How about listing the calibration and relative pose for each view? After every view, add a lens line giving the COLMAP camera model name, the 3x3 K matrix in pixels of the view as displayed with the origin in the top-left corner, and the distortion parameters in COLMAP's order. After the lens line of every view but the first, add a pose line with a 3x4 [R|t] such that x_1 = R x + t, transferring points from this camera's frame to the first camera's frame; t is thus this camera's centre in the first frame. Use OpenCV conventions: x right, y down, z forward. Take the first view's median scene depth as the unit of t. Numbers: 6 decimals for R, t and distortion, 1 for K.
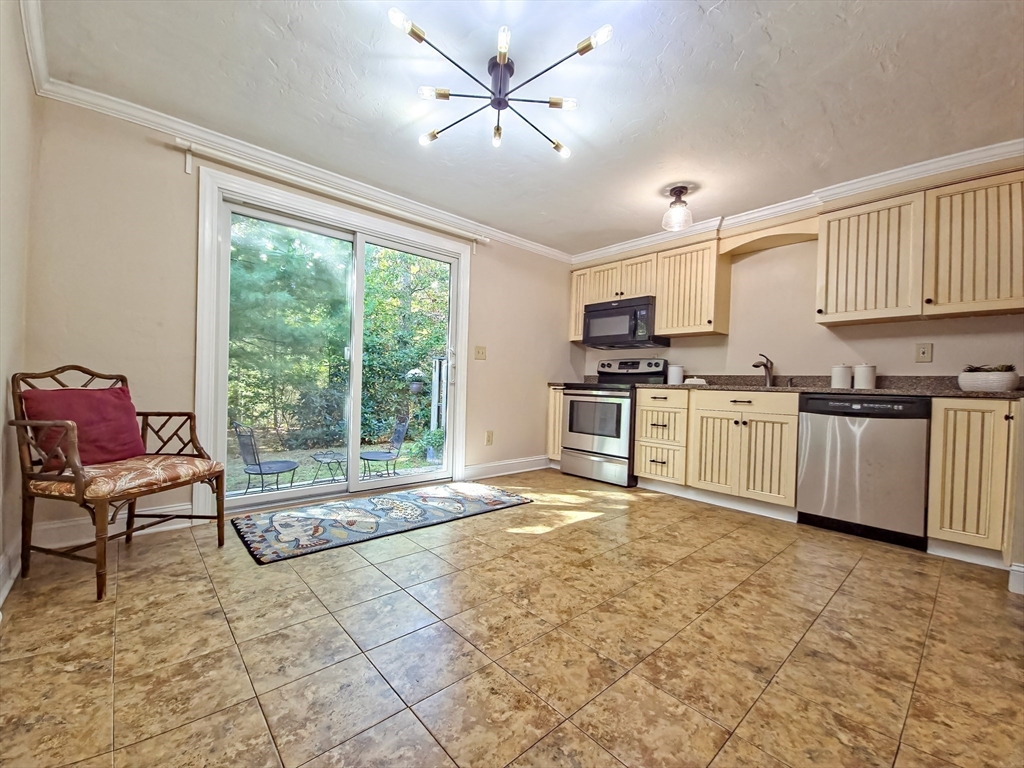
lens RADIAL K [[421.7, 0, 512.0], [0, 421.7, 384.0], [0, 0, 1]] dist [0.001679, 0.000005]
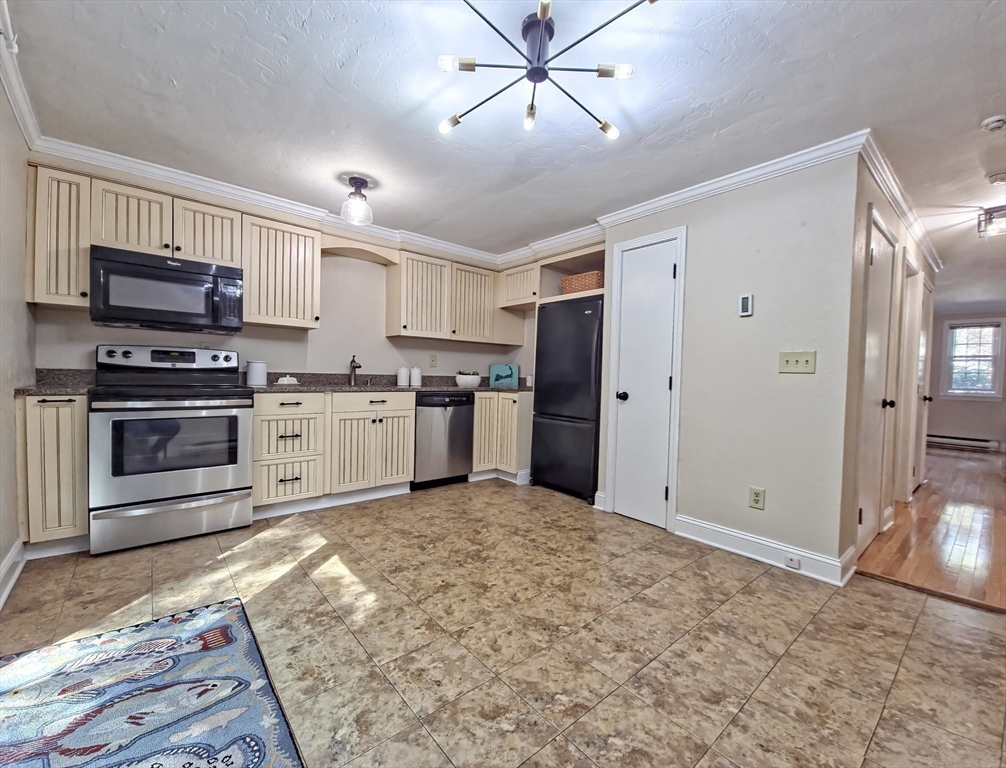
lens RADIAL K [[419.6, 0, 503.0], [0, 419.6, 384.0], [0, 0, 1]] dist [0.002973, -0.000180]
pose [[0.027125, -0.050769, 0.998342, -0.574025], [-0.026697, 0.998316, 0.051493, -0.073729], [-0.999275, -0.028050, 0.025724, 0.682125]]
